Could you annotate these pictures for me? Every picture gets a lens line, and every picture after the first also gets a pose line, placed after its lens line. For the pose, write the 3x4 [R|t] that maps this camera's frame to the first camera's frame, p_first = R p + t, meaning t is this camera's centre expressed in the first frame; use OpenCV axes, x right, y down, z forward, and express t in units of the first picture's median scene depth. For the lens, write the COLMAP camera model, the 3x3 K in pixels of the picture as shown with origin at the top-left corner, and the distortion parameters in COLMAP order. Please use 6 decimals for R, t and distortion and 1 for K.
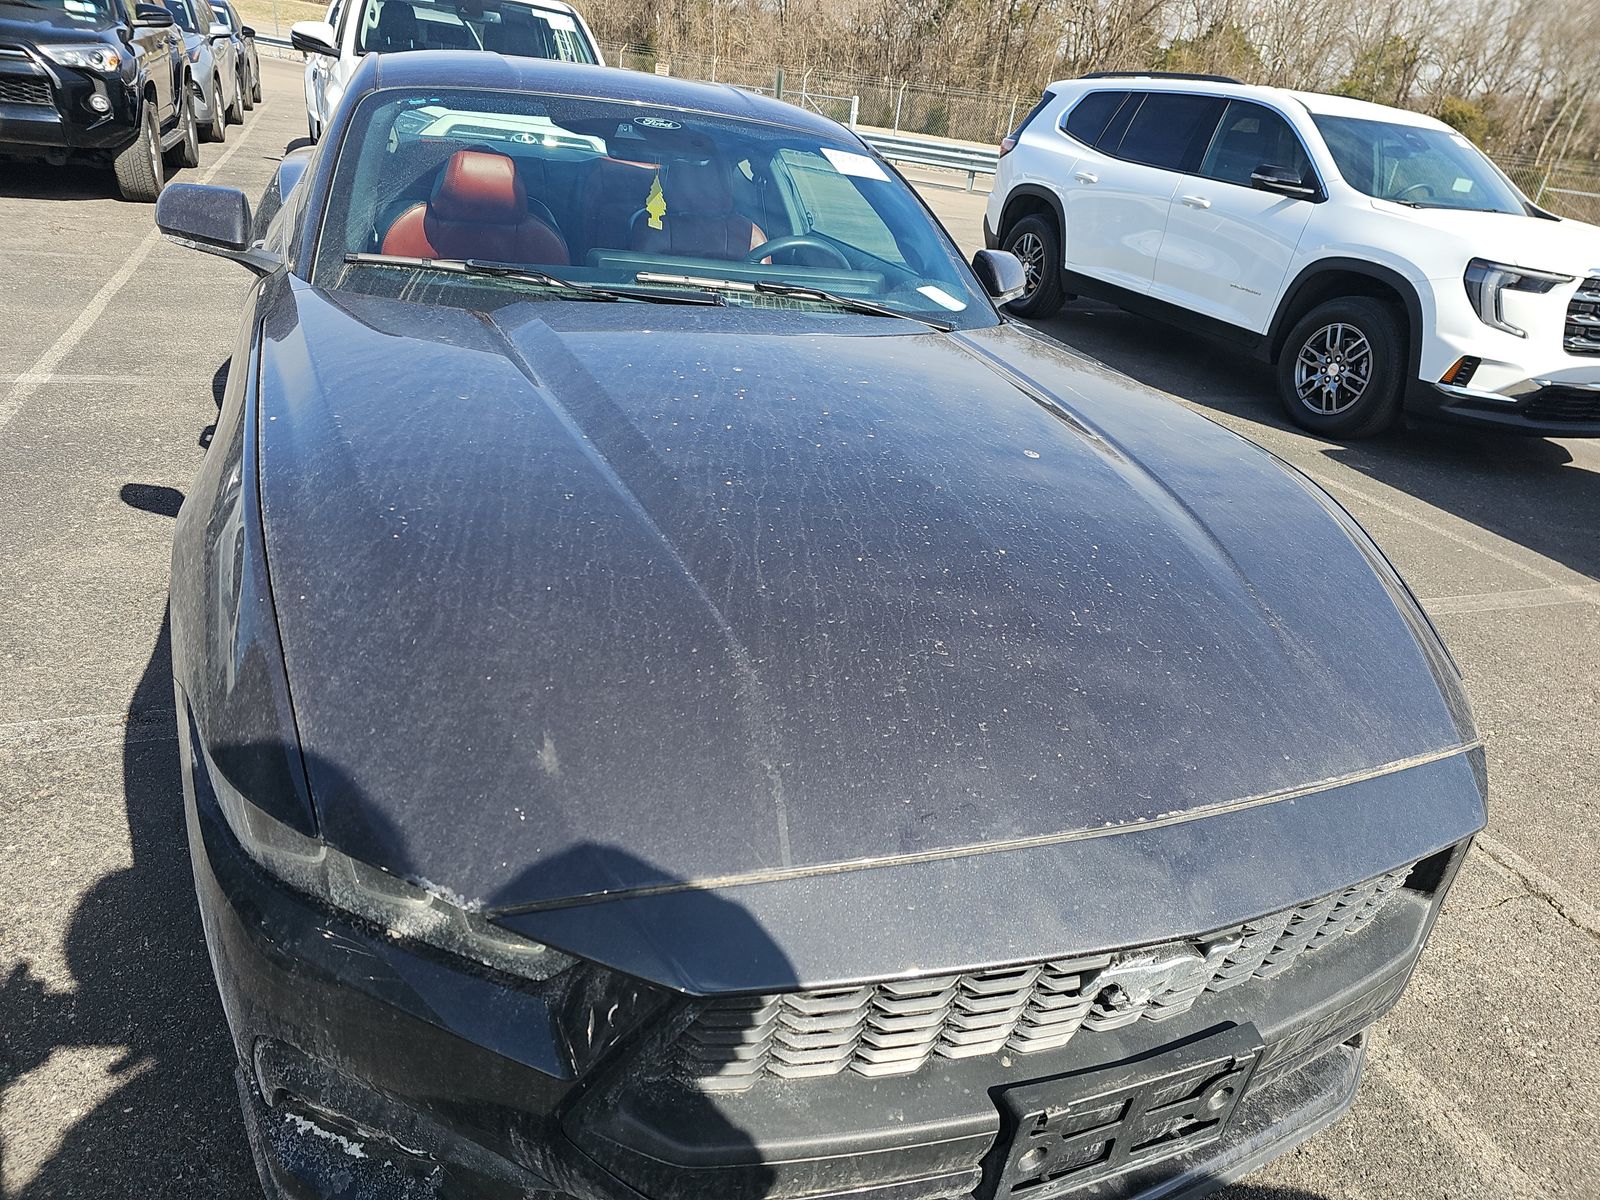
lens RADIAL K [[1014.5, 0, 803.7], [0, 1014.5, 609.6], [0, 0, 1]] dist [0.050263, -0.039324]
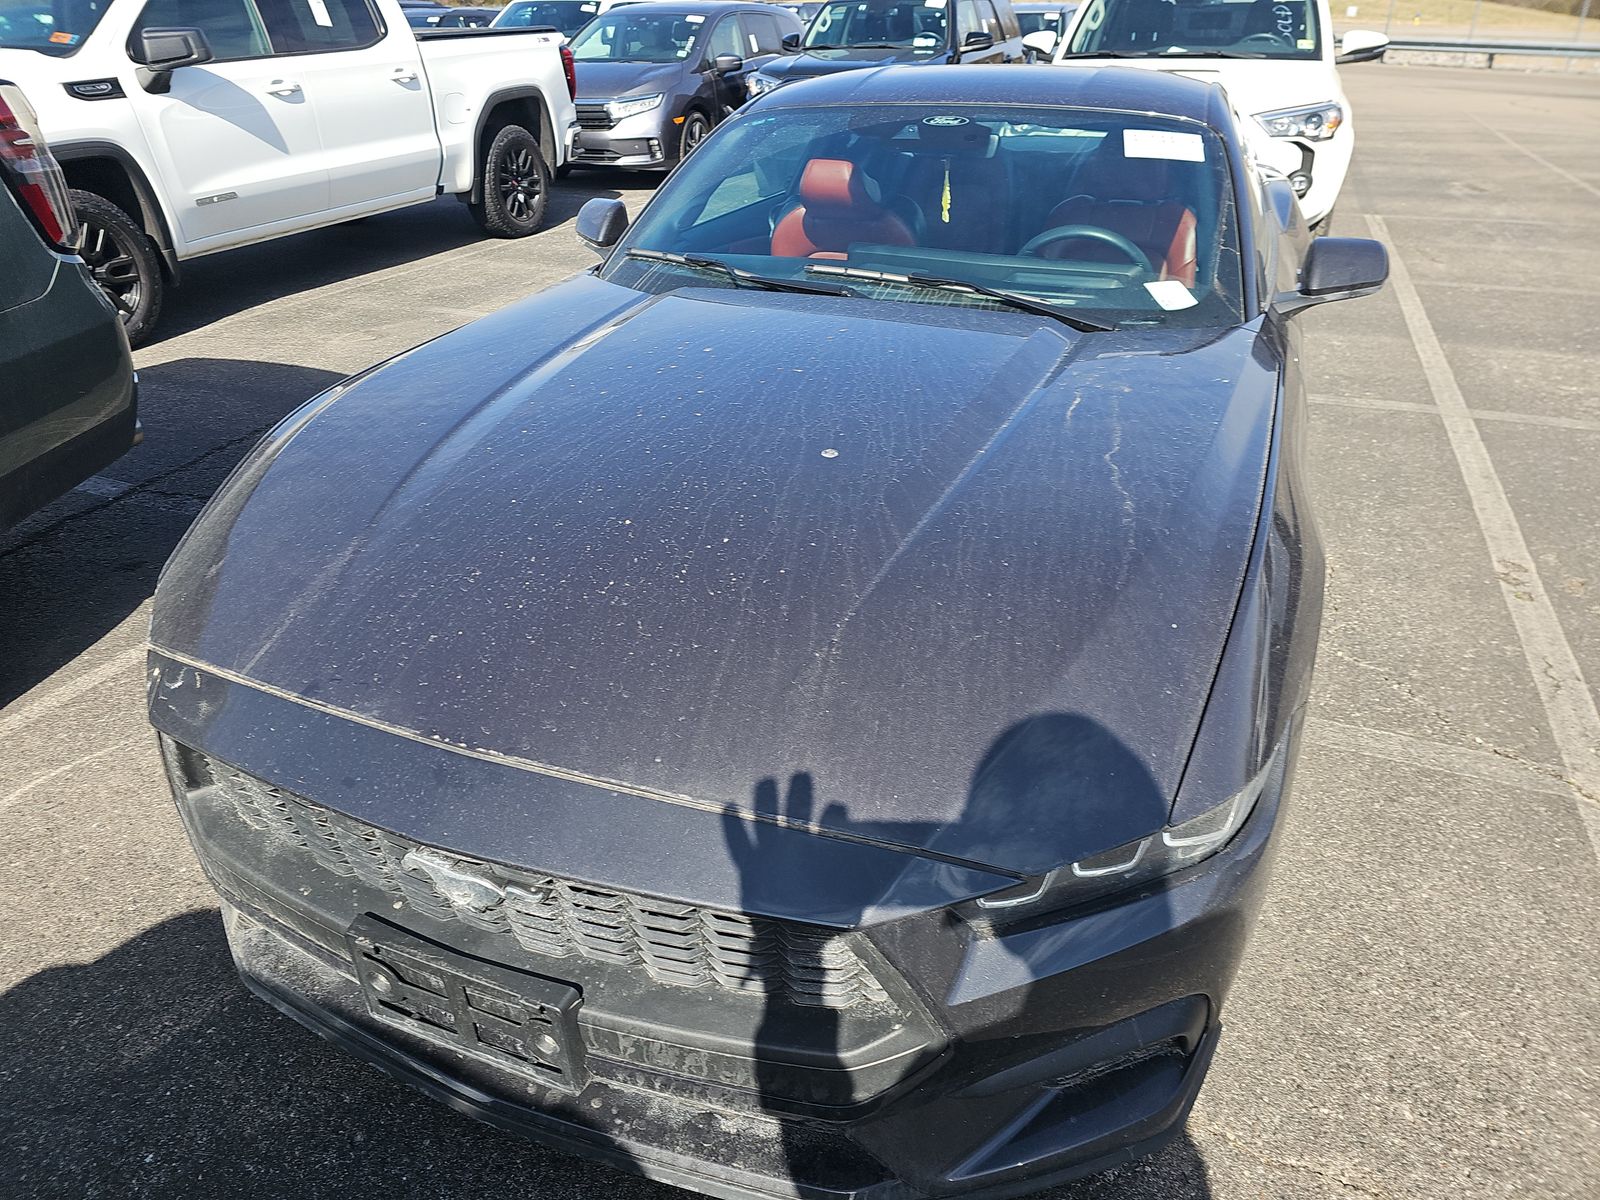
lens RADIAL K [[1014.5, 0, 803.7], [0, 1014.5, 609.6], [0, 0, 1]] dist [0.050263, -0.039324]
pose [[0.715876, 0.230603, -0.659048, 1.047978], [-0.224212, 0.969821, 0.095798, -0.108764], [0.661249, 0.079186, 0.745975, 0.305330]]
